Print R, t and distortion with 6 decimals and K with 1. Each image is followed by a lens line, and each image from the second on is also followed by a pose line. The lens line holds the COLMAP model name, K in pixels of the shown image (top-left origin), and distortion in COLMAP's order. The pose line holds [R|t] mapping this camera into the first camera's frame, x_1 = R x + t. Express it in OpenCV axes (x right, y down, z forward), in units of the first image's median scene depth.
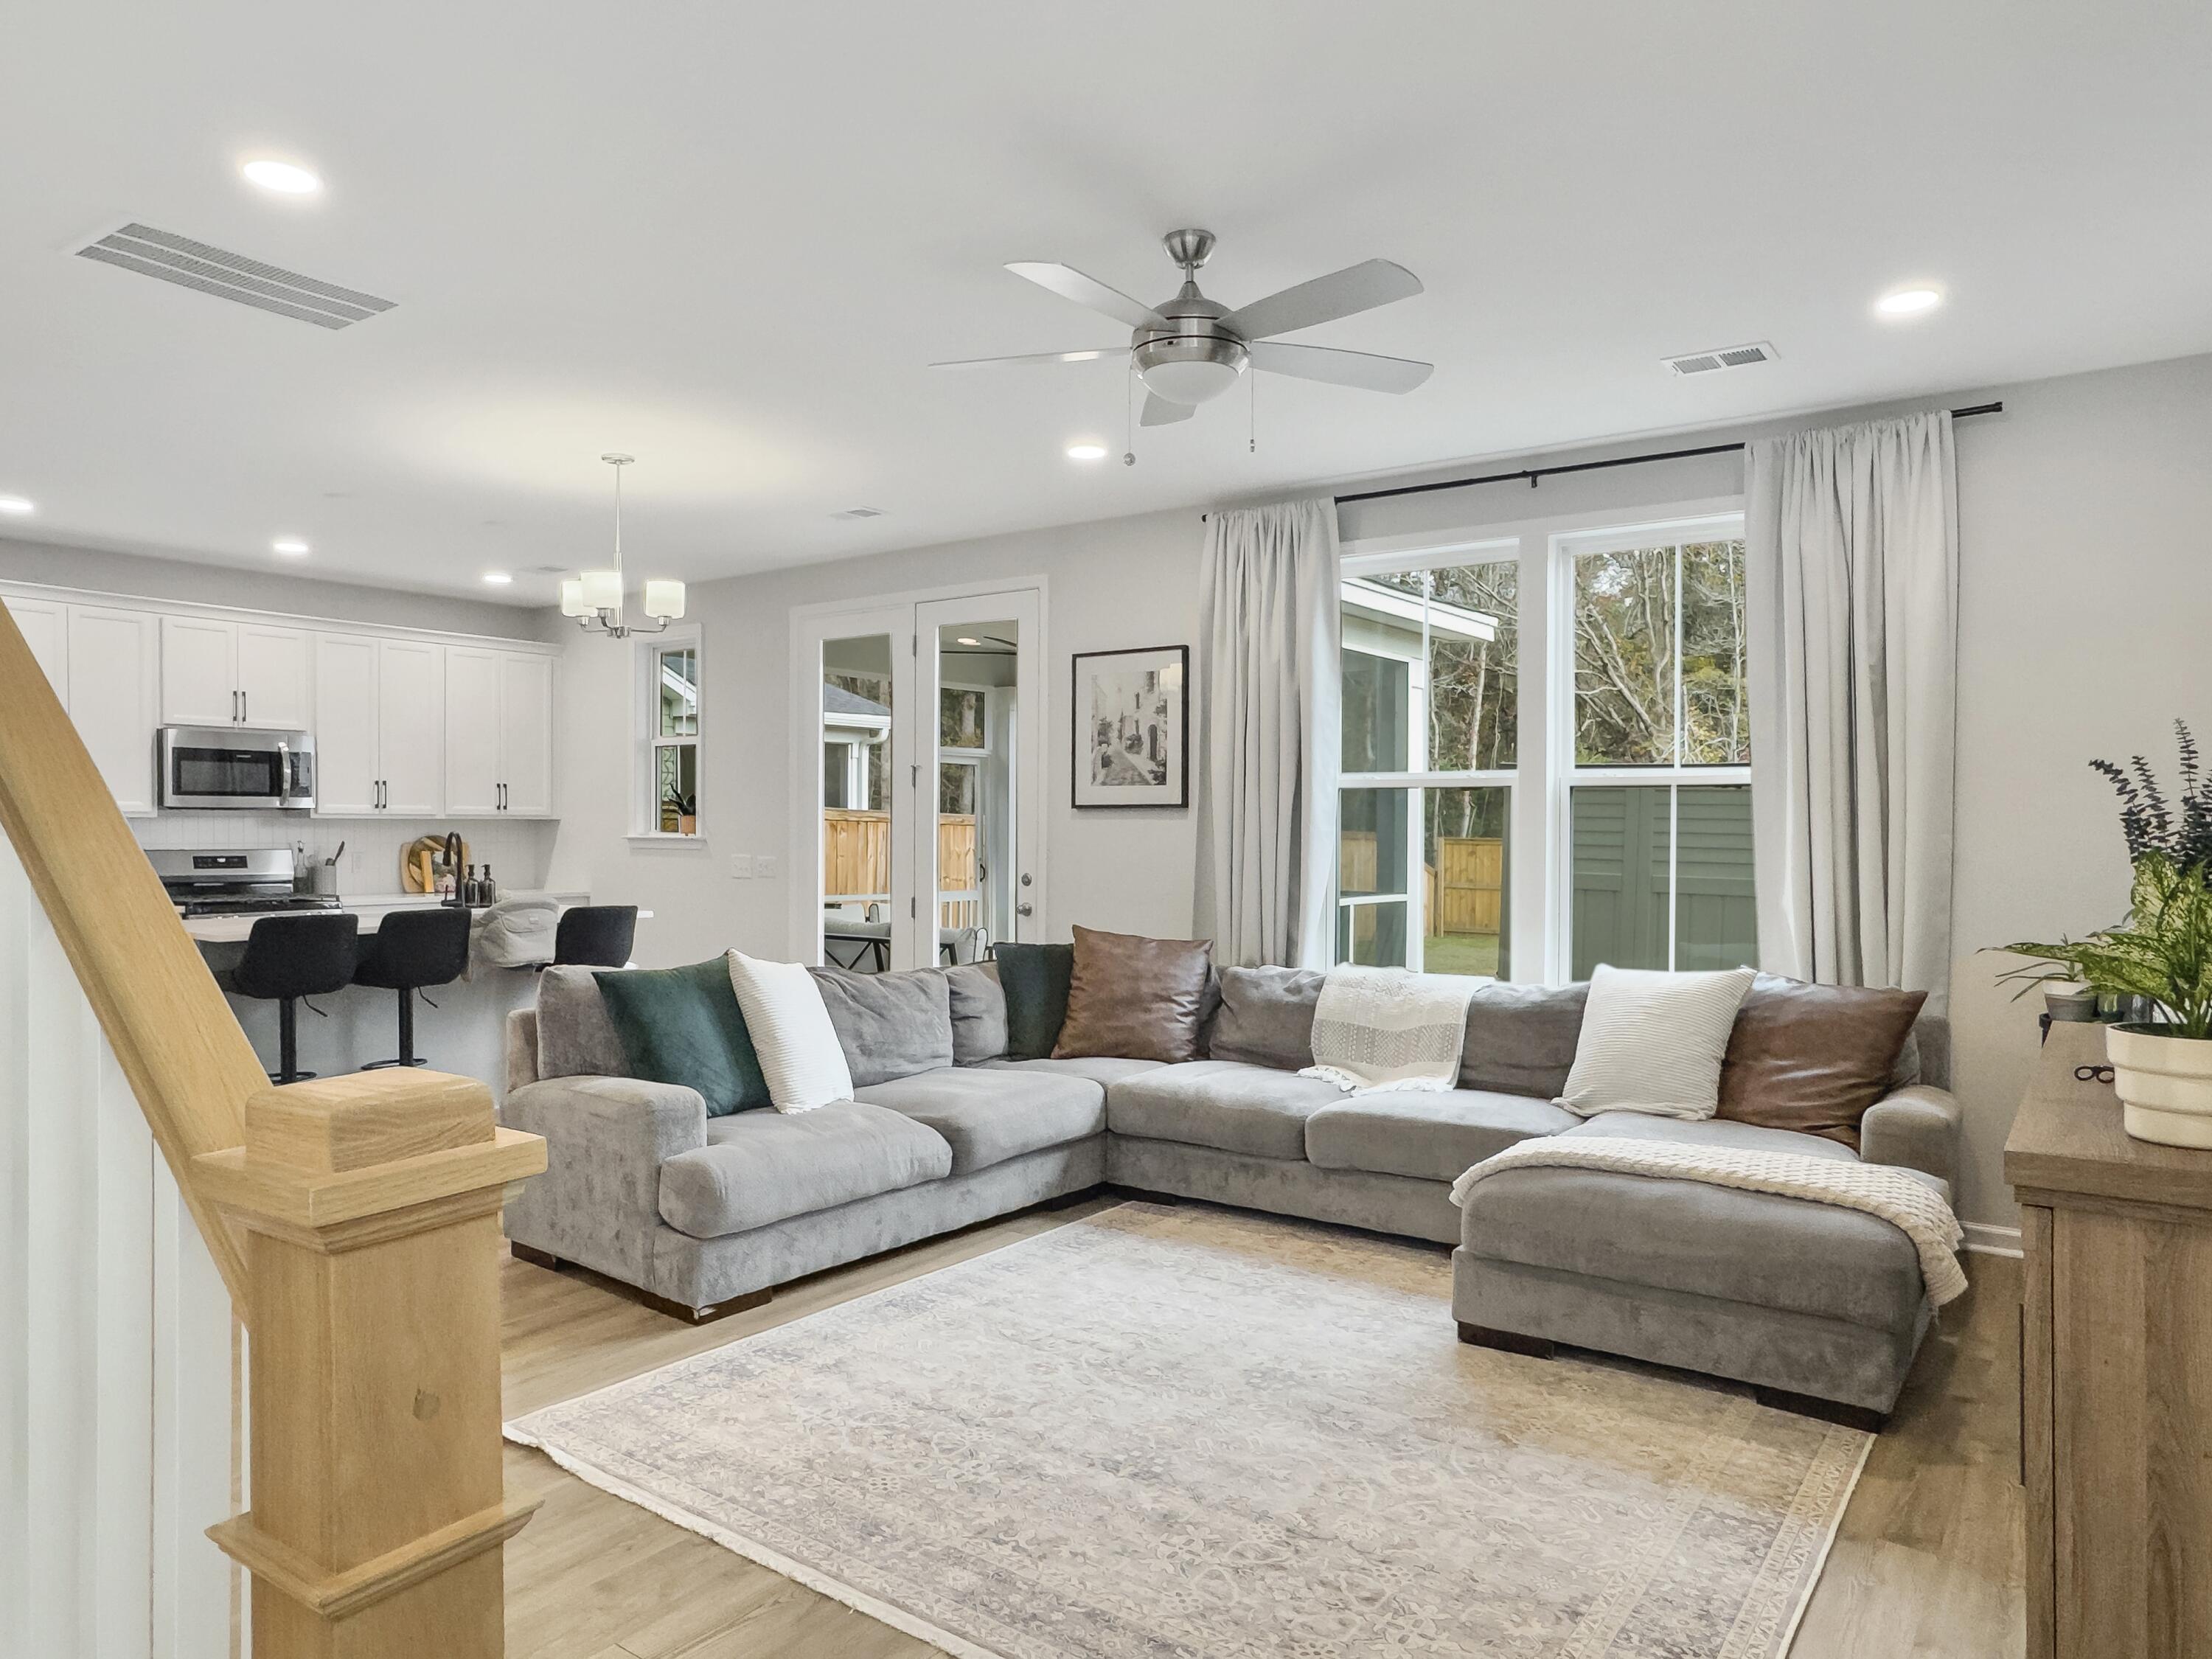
lens RADIAL K [[1450.1, 0, 1084.3], [0, 1450.1, 855.1], [0, 0, 1]] dist [-0.054750, 0.051456]
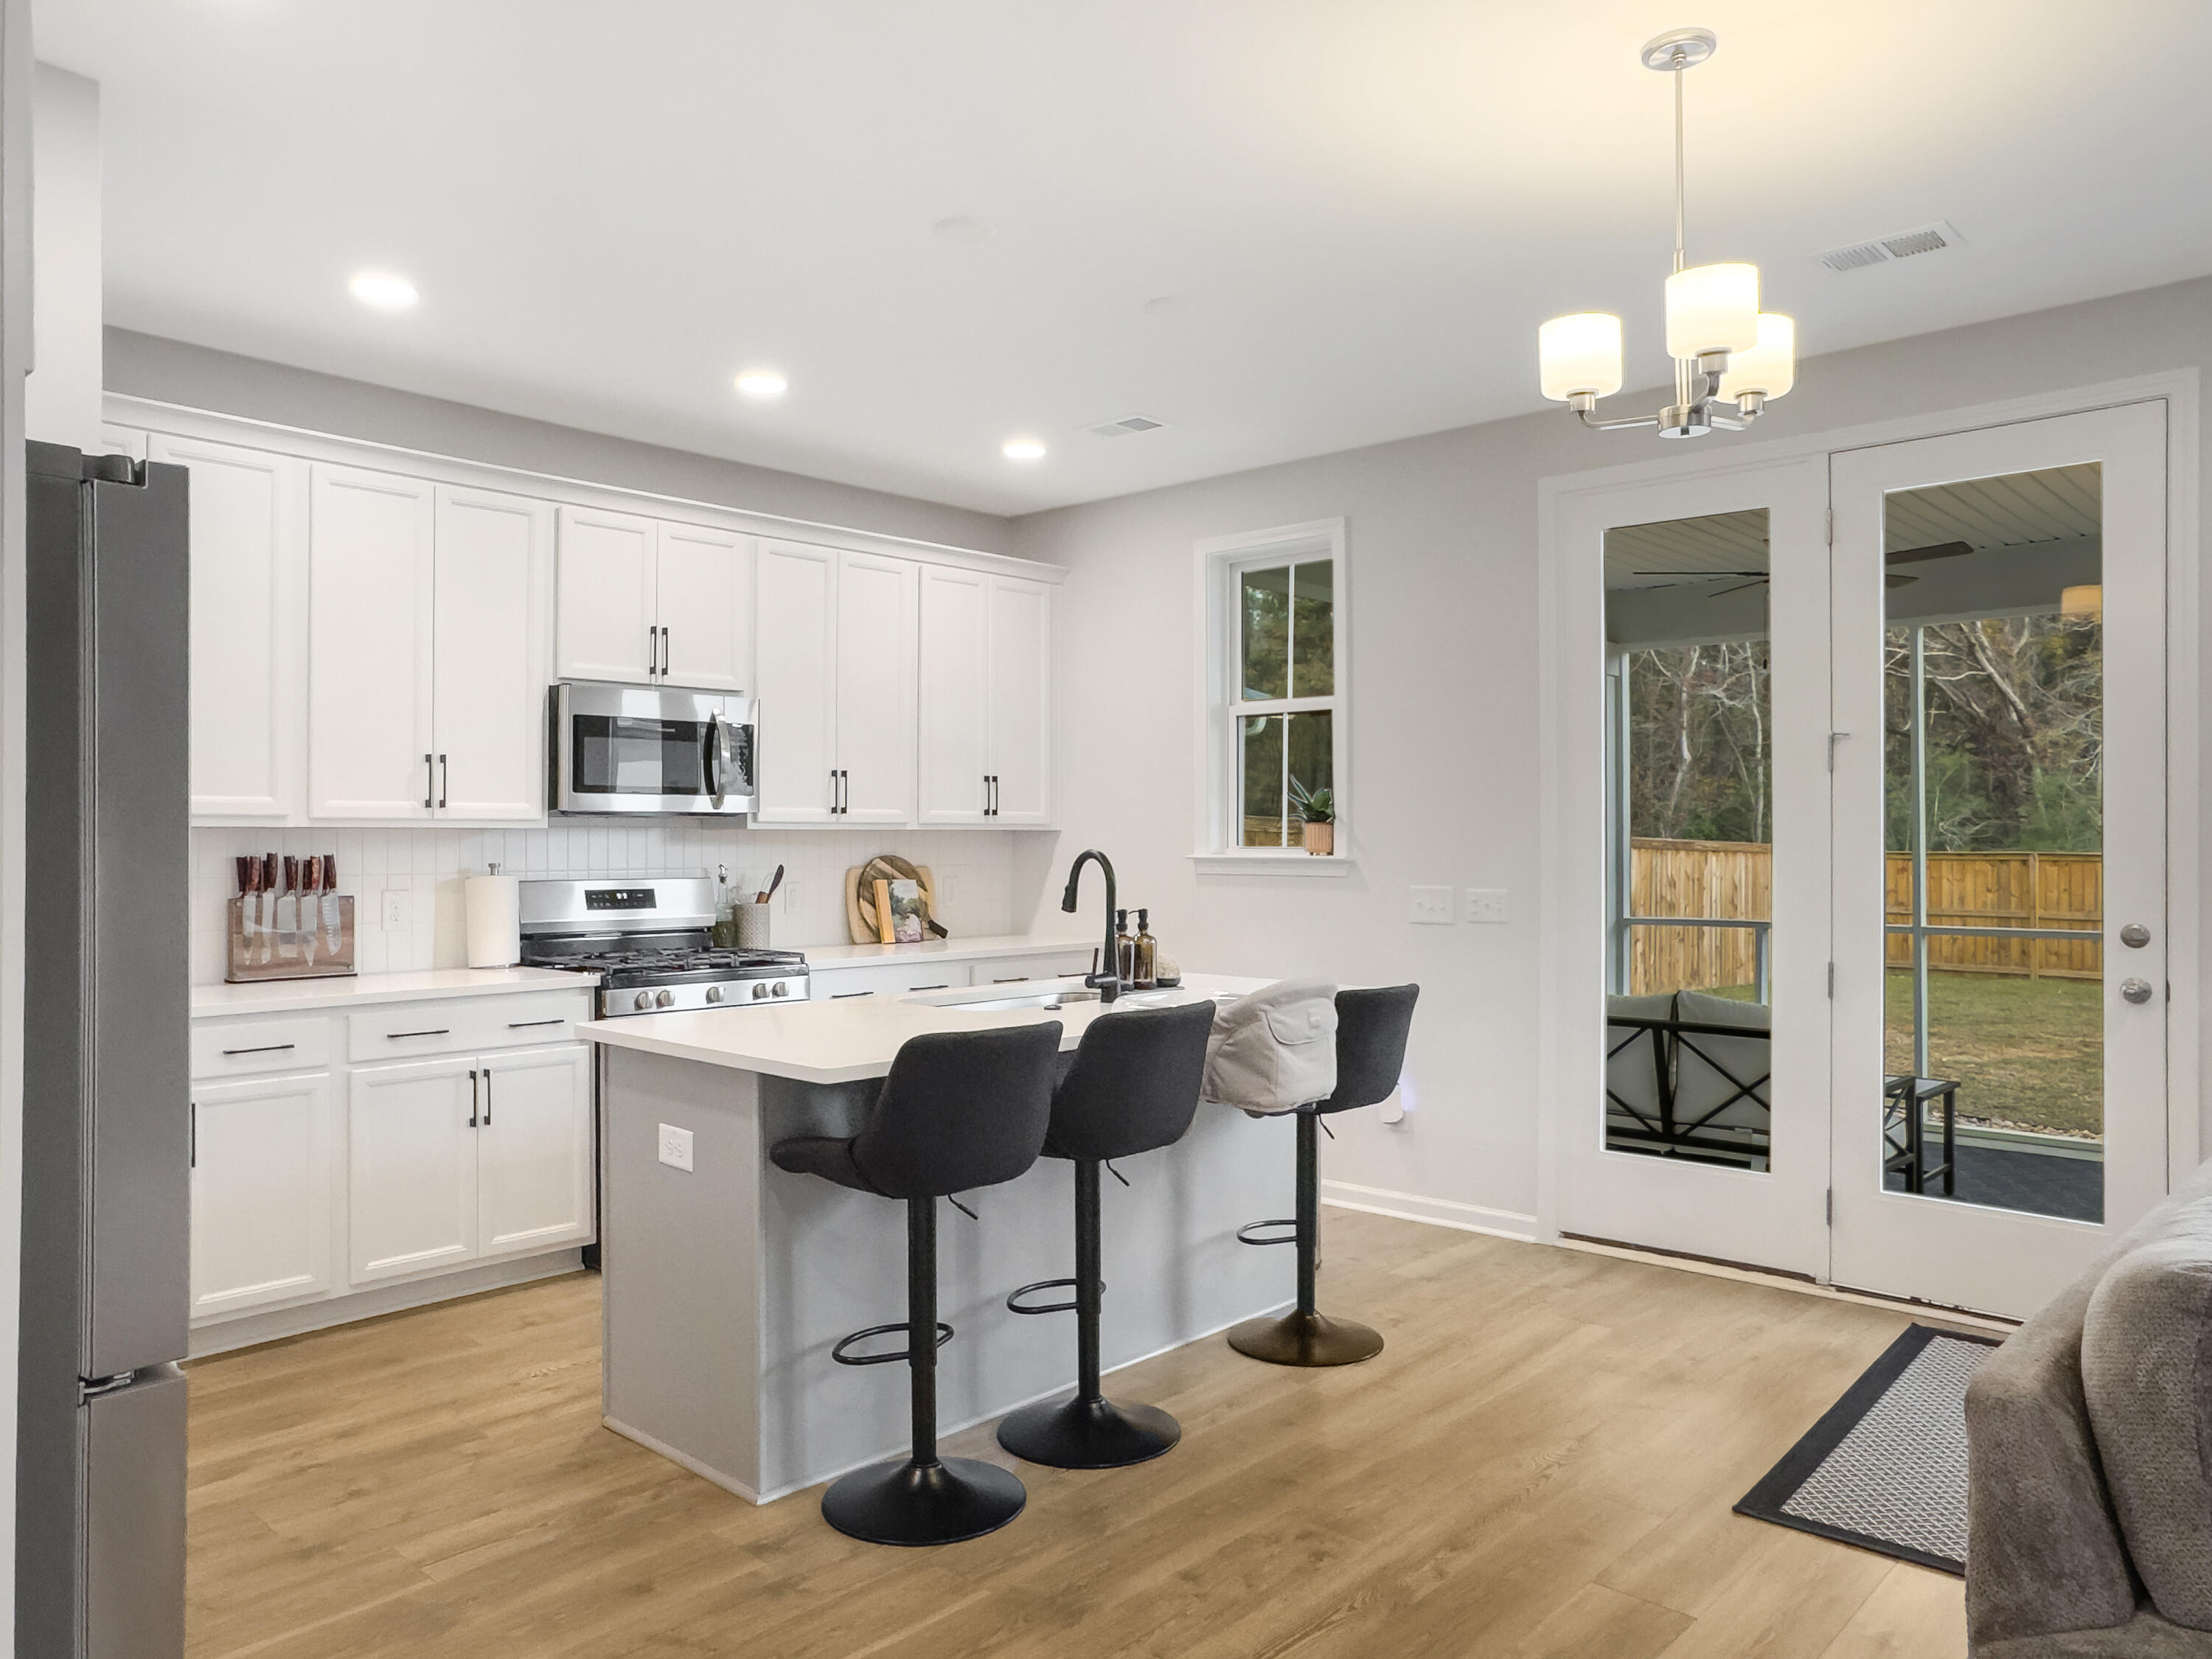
lens RADIAL K [[1540.5, 0, 1084.4], [0, 1540.5, 832.3], [0, 0, 1]] dist [-0.079140, 0.083464]
pose [[0.994173, -0.003895, -0.107725, -0.550033], [0.001268, 0.999700, -0.024451, -0.013286], [0.107788, 0.024172, 0.993880, 0.588760]]
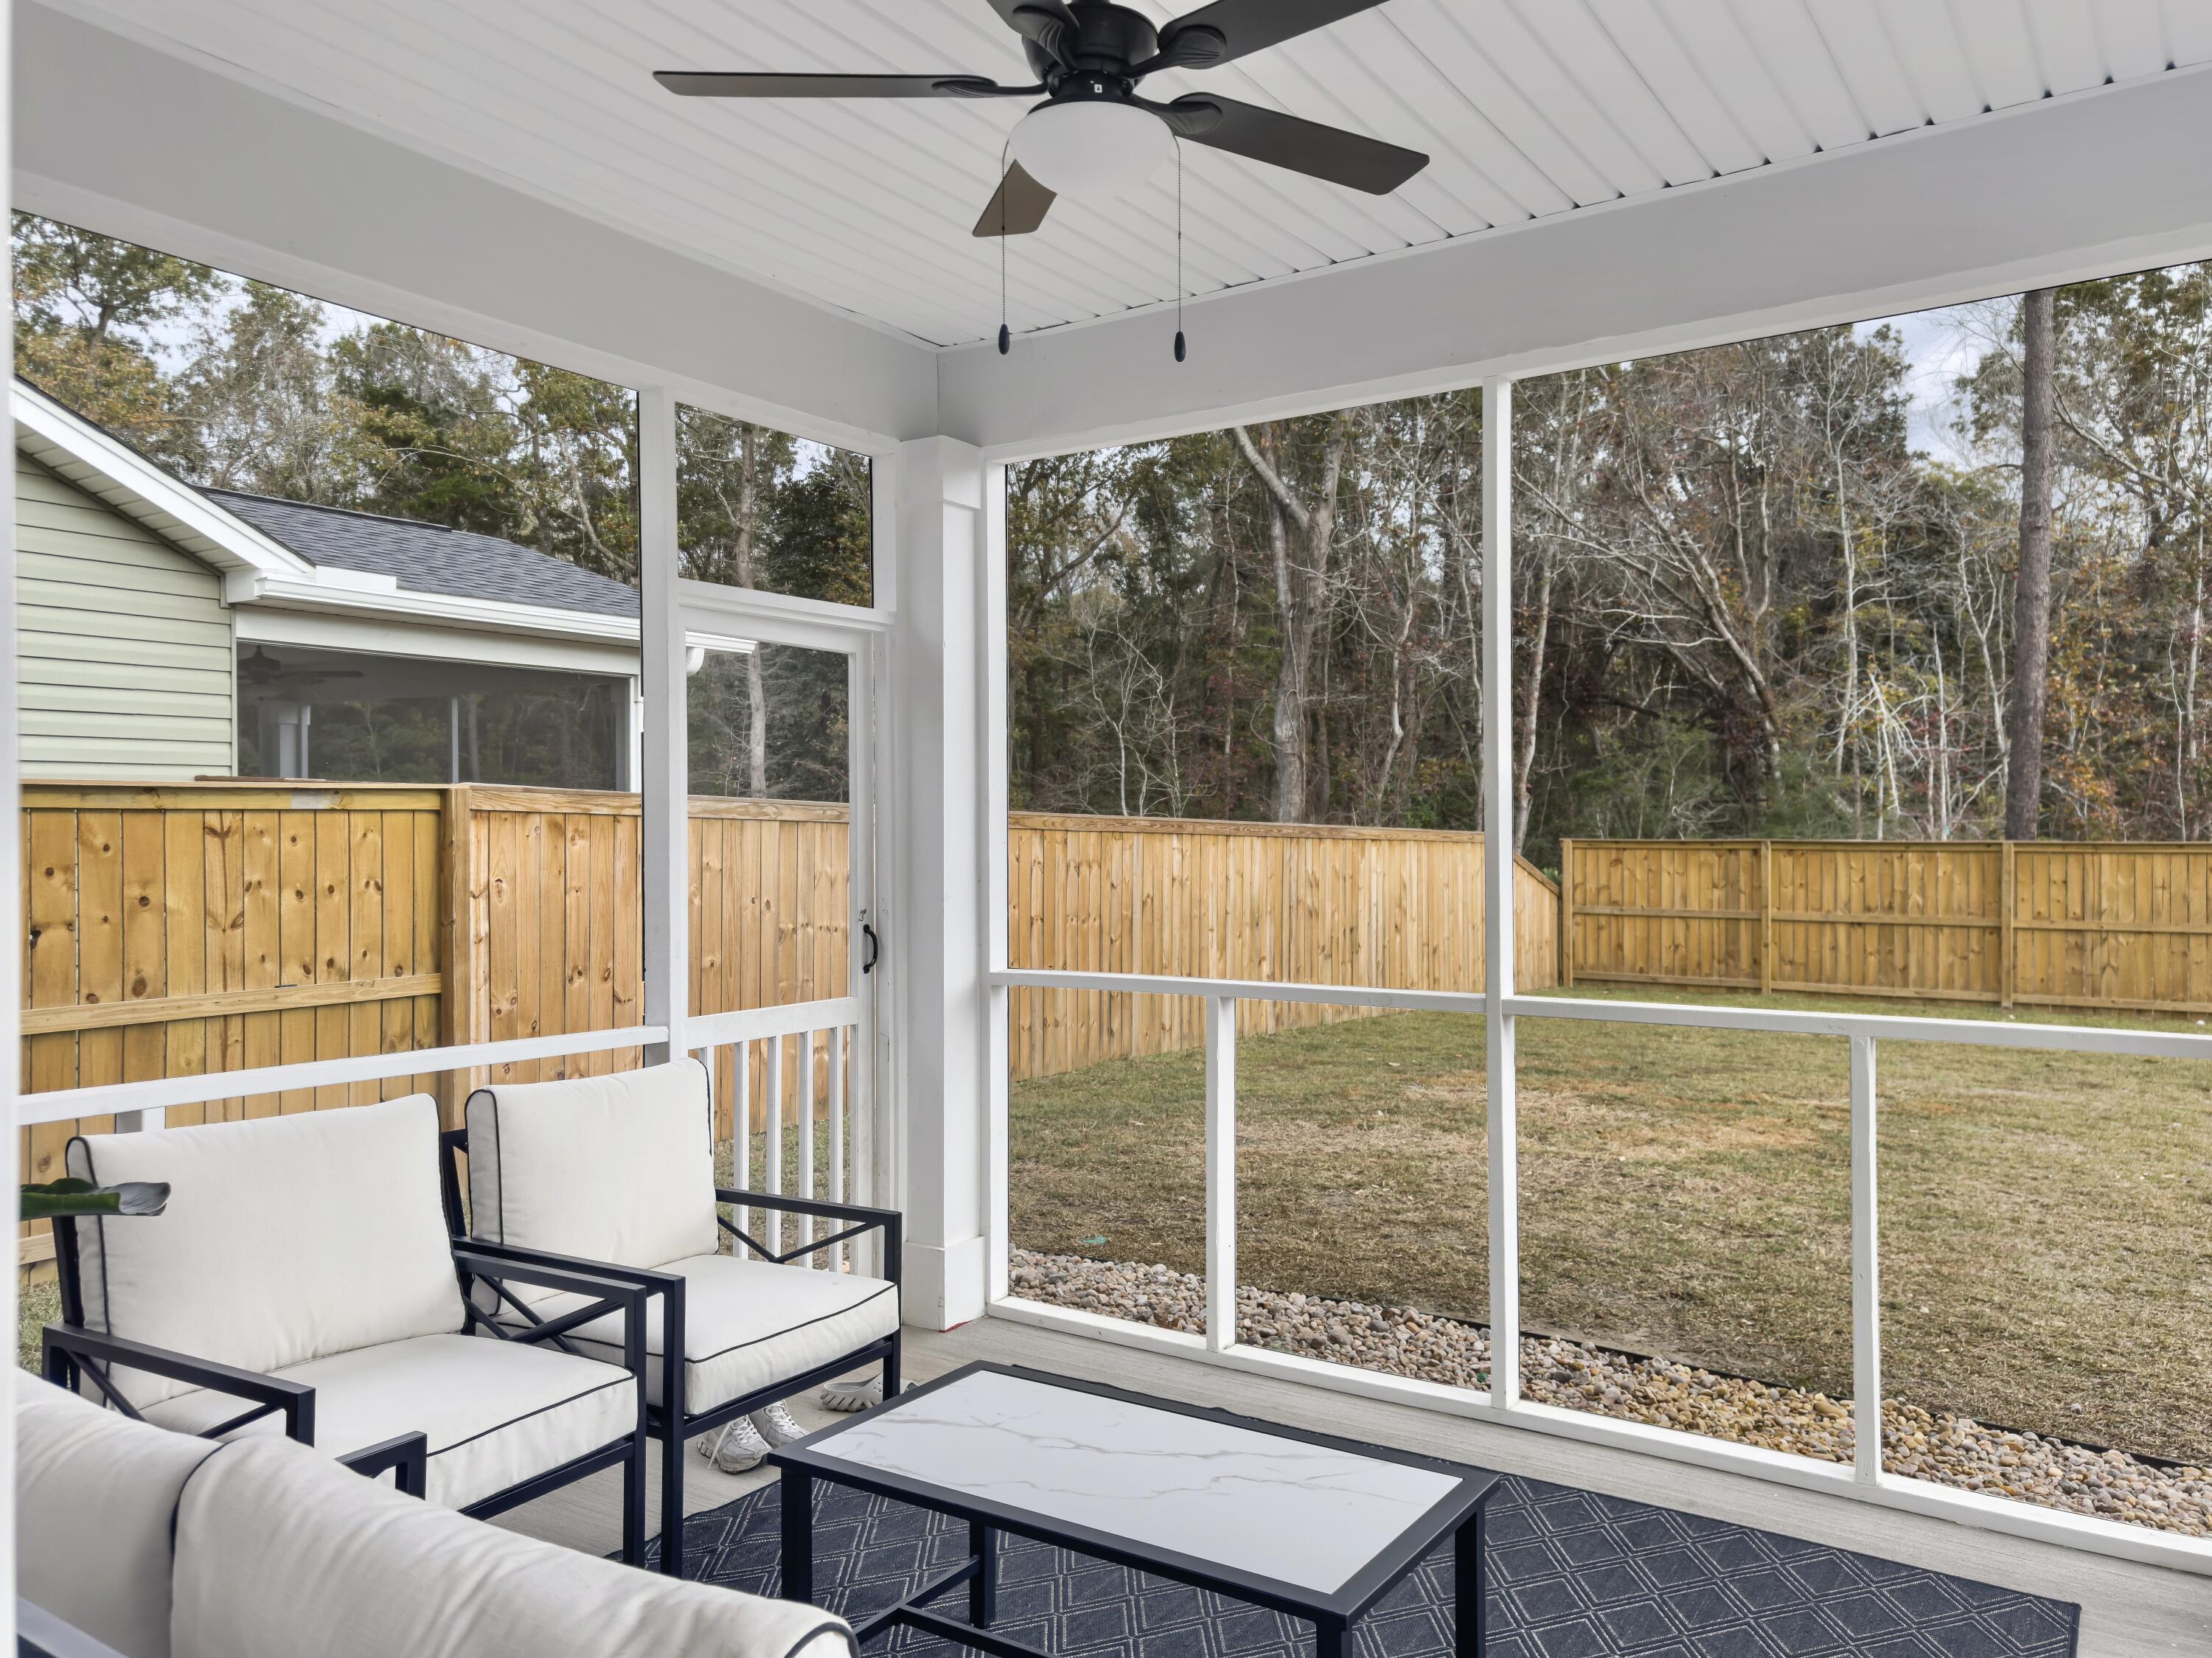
lens RADIAL K [[1645.1, 0, 1095.4], [0, 1645.1, 841.7], [0, 0, 1]] dist [0.032302, 0.005798]
pose [[0.998119, -0.009669, 0.060546, -0.113376], [0.010418, 0.999873, -0.012078, -0.021986], [-0.060421, 0.012686, 0.998092, 1.420307]]
